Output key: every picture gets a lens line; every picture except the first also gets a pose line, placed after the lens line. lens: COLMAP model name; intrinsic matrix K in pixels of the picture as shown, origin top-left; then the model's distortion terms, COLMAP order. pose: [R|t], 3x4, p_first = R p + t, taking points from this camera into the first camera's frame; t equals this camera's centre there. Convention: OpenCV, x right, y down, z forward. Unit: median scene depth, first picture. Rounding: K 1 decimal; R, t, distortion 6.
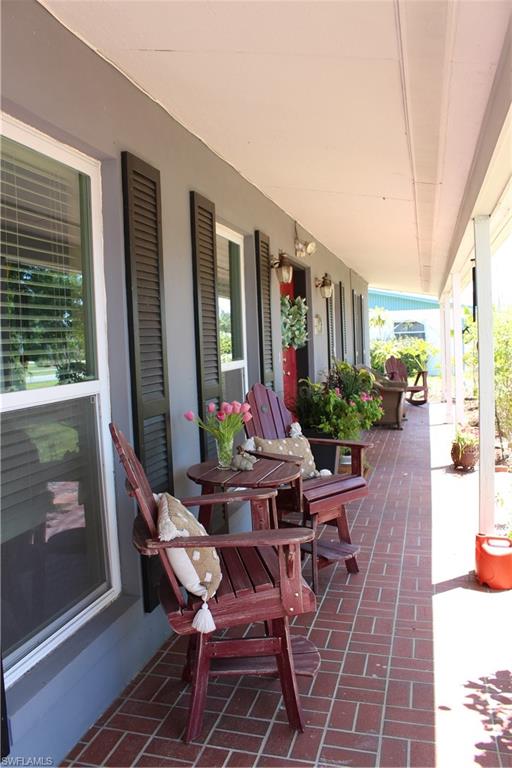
lens RADIAL K [[623.1, 0, 256.0], [0, 623.1, 384.0], [0, 0, 1]] dist [-0.002211, -0.001338]
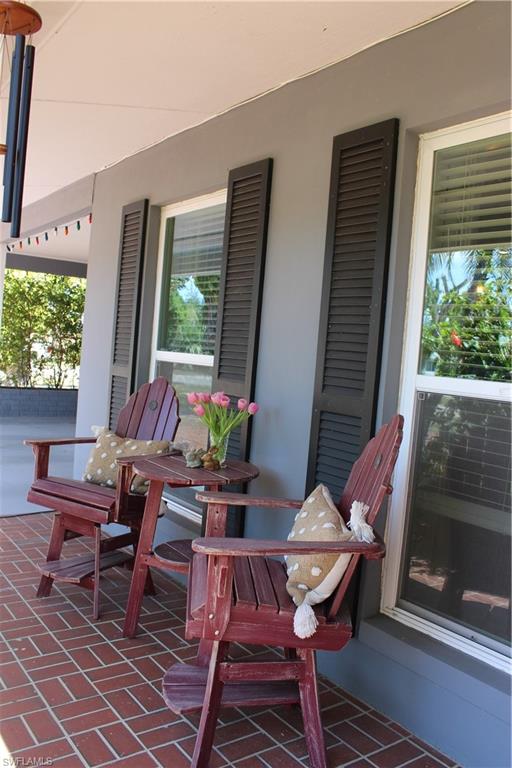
lens RADIAL K [[654.2, 0, 256.0], [0, 654.2, 384.0], [0, 0, 1]] dist [-0.079443, 0.003500]
pose [[-0.622288, 0.024867, -0.782393, 0.668854], [-0.112998, 0.986173, 0.121219, -0.104923], [0.774590, 0.163842, -0.610874, 1.649312]]
